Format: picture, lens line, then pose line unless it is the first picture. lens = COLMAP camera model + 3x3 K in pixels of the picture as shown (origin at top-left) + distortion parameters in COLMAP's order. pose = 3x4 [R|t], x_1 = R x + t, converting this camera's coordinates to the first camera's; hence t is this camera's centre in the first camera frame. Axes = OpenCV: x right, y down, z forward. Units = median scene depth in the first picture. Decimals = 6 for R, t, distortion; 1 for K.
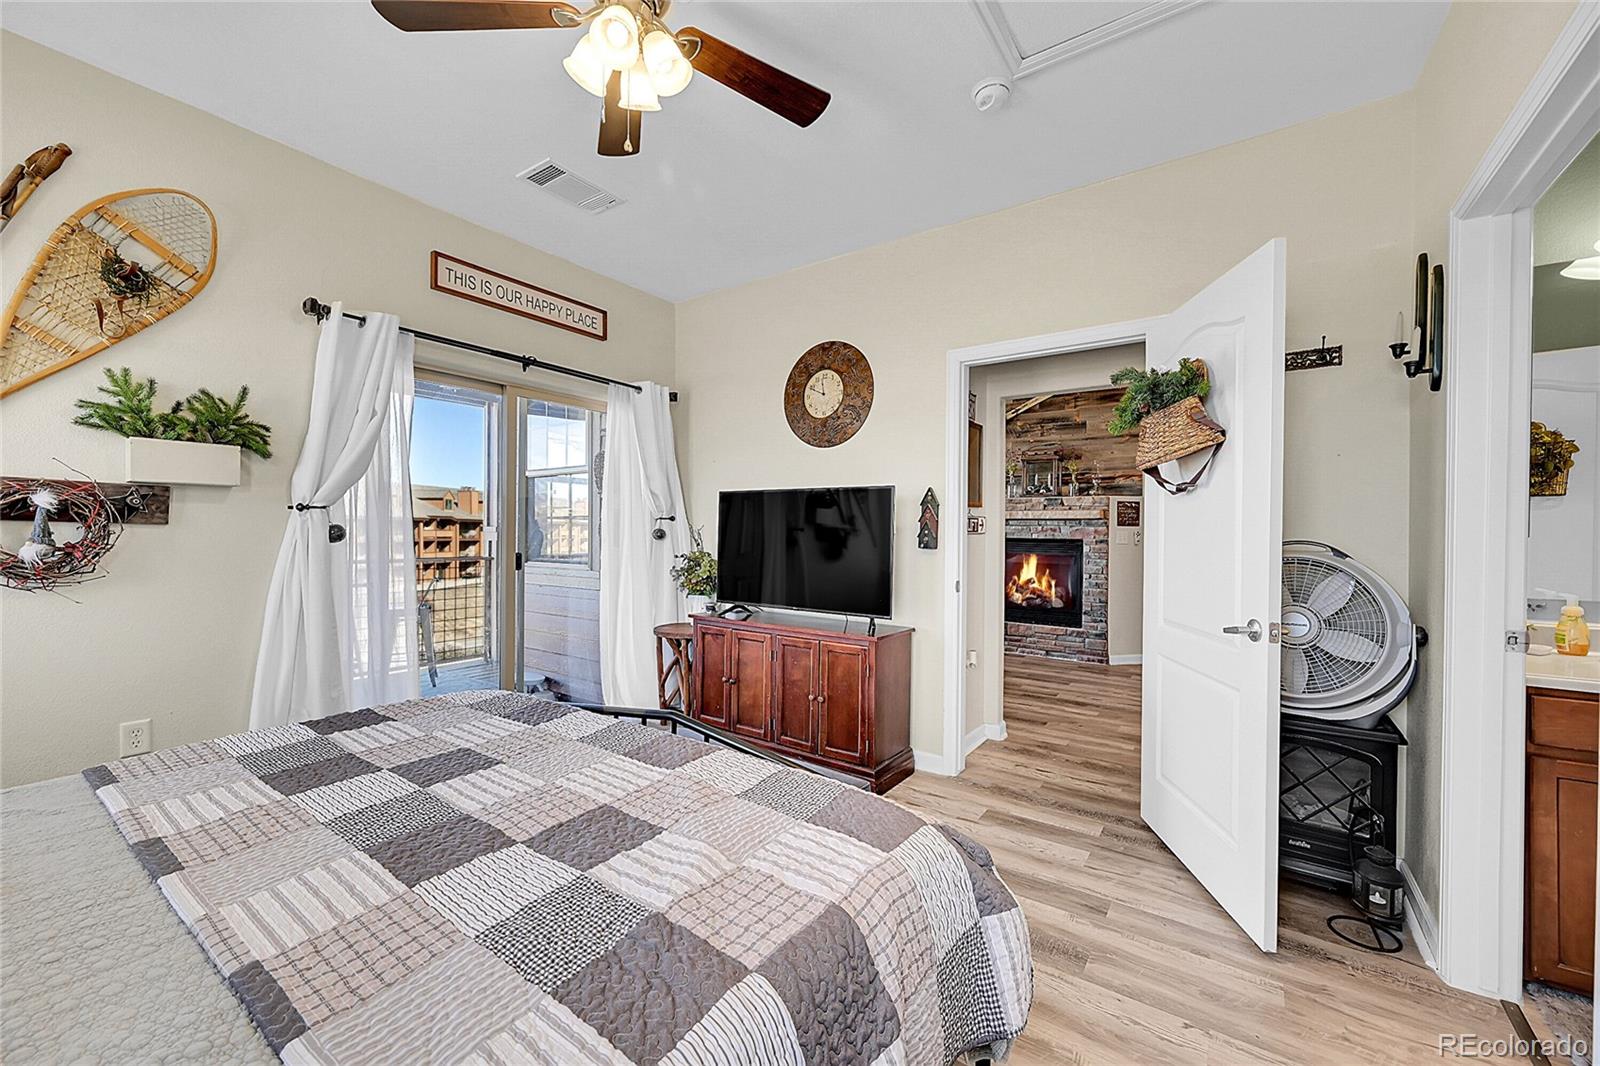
lens RADIAL K [[628.7, 0, 796.4], [0, 628.7, 532.7], [0, 0, 1]] dist [-0.001967, 0.000331]
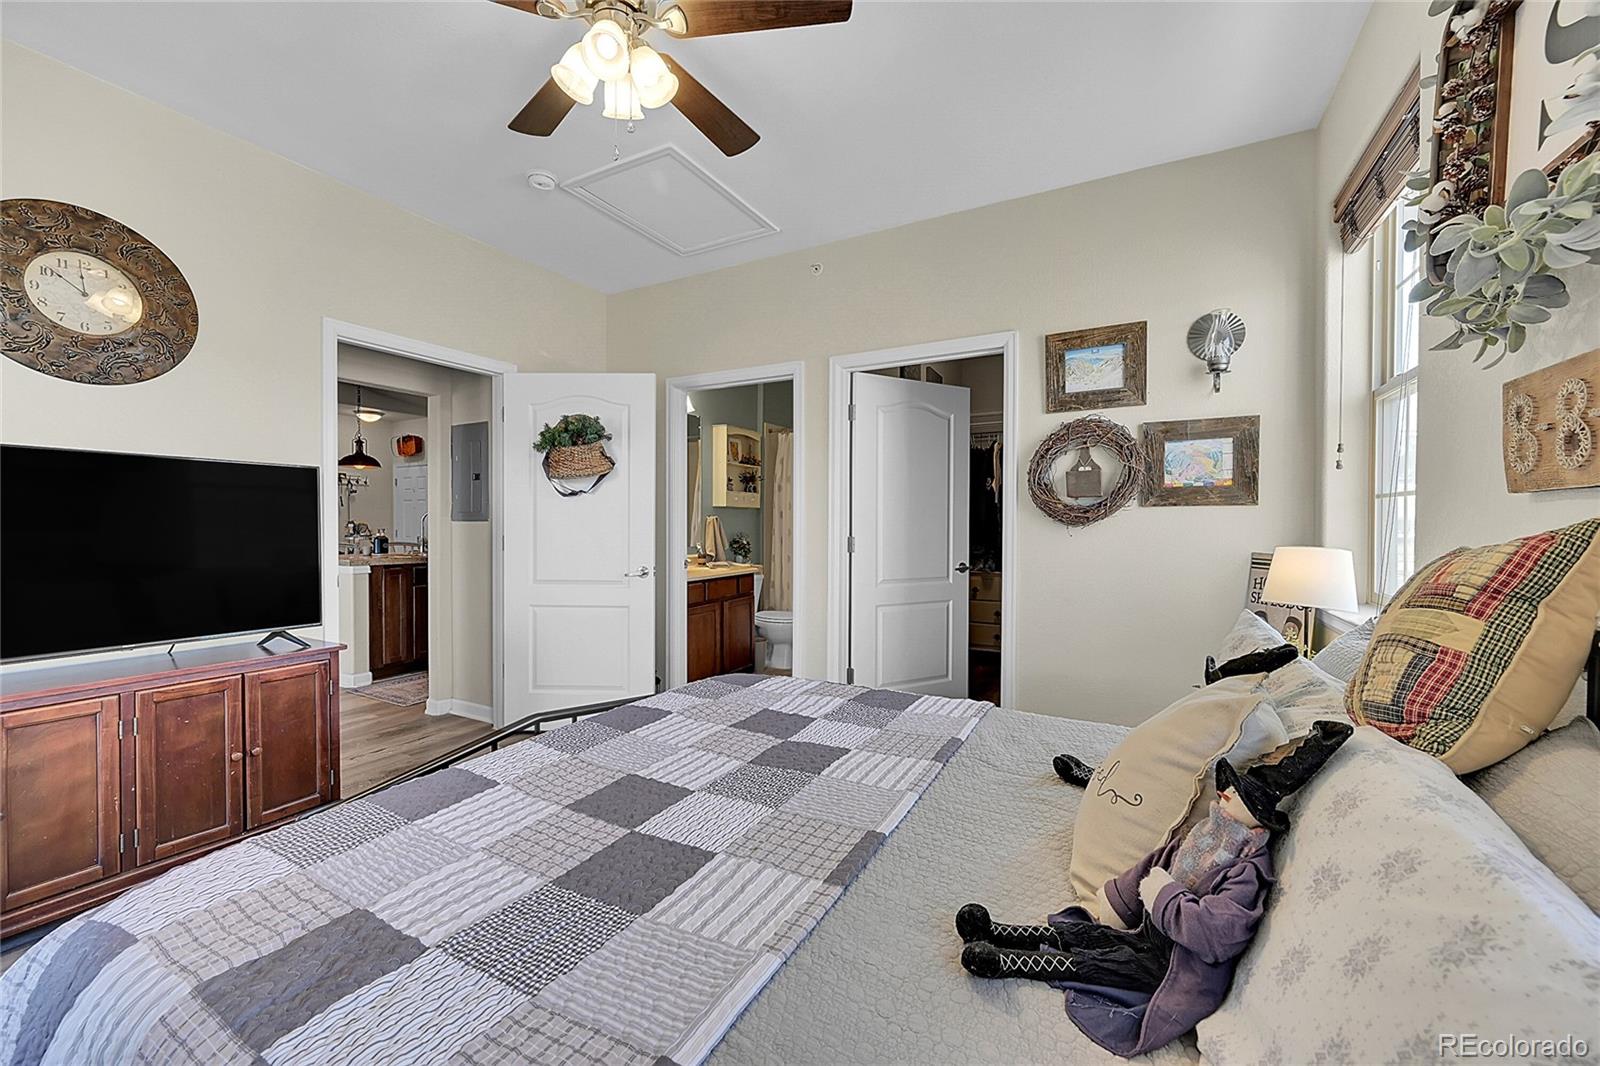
lens RADIAL K [[628.7, 0, 796.4], [0, 628.7, 532.7], [0, 0, 1]] dist [-0.001967, 0.000331]
pose [[-0.114055, -0.025111, 0.993157, -1.198956], [-0.001556, 0.999684, 0.025098, -0.013997], [-0.993473, 0.001318, -0.114058, 0.730516]]
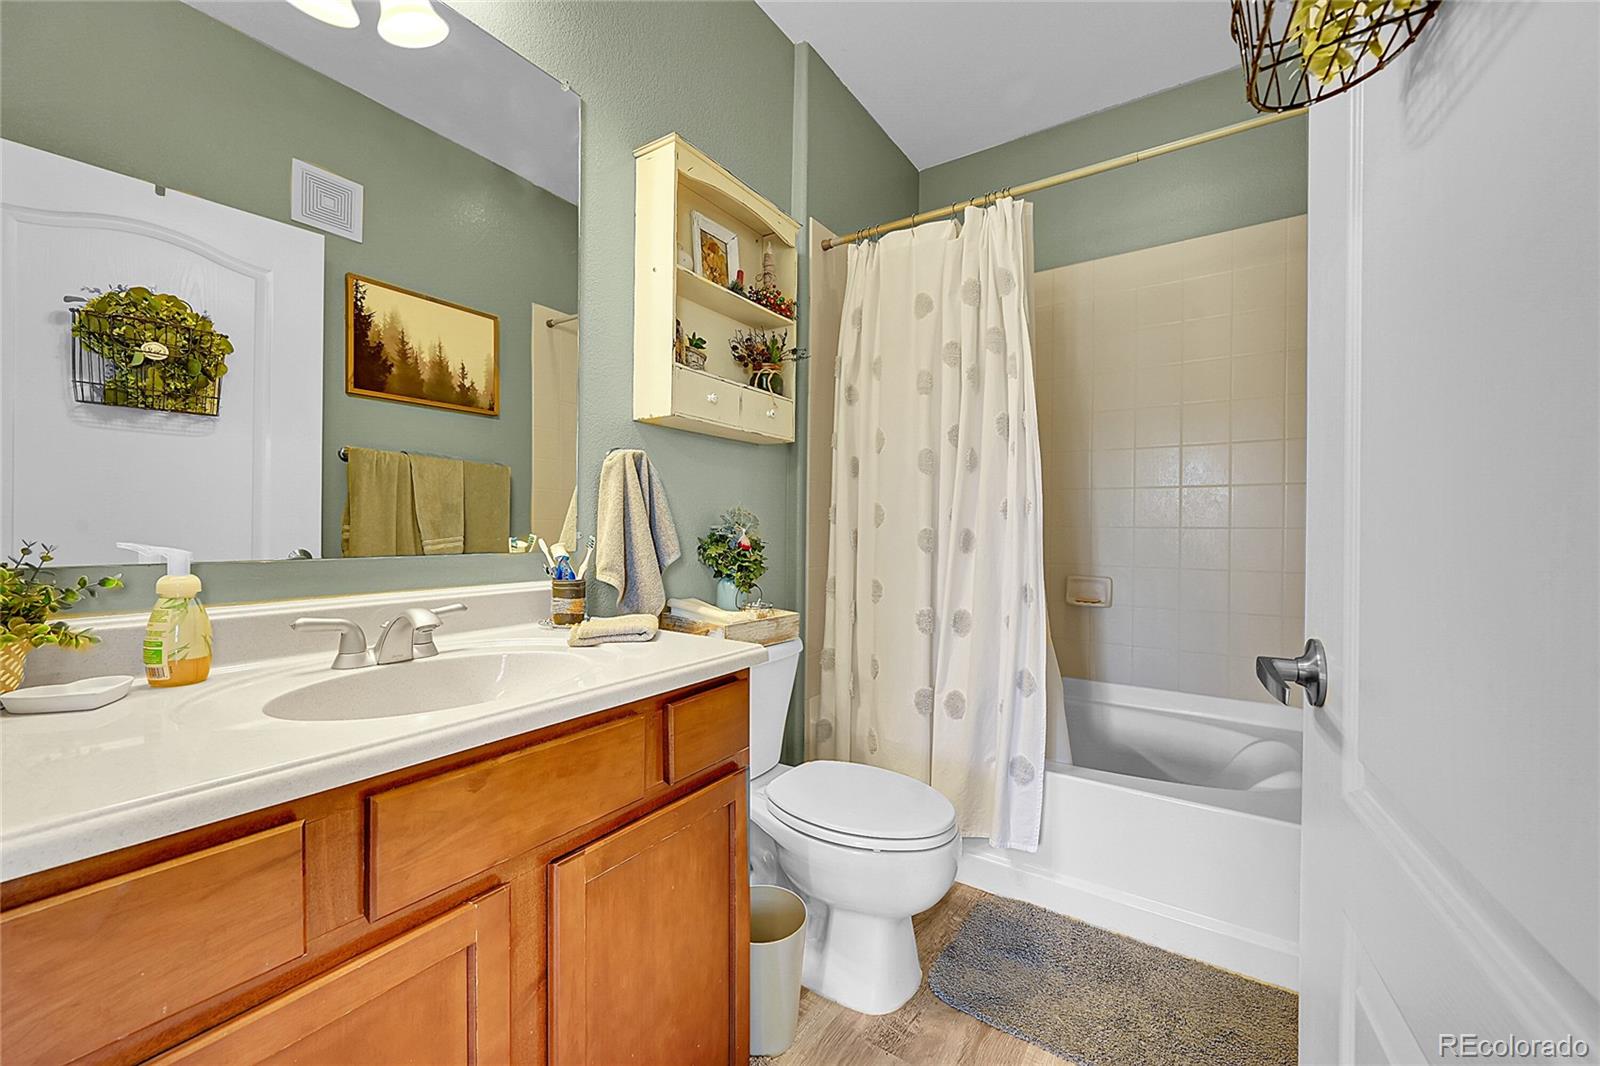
lens RADIAL K [[628.7, 0, 796.4], [0, 628.7, 532.7], [0, 0, 1]] dist [-0.001967, 0.000331]
pose [[-0.019975, -0.013117, 0.999714, 0.791173], [-0.006001, 0.999897, 0.013000, 0.079209], [-0.999782, -0.005739, -0.020051, 0.575008]]
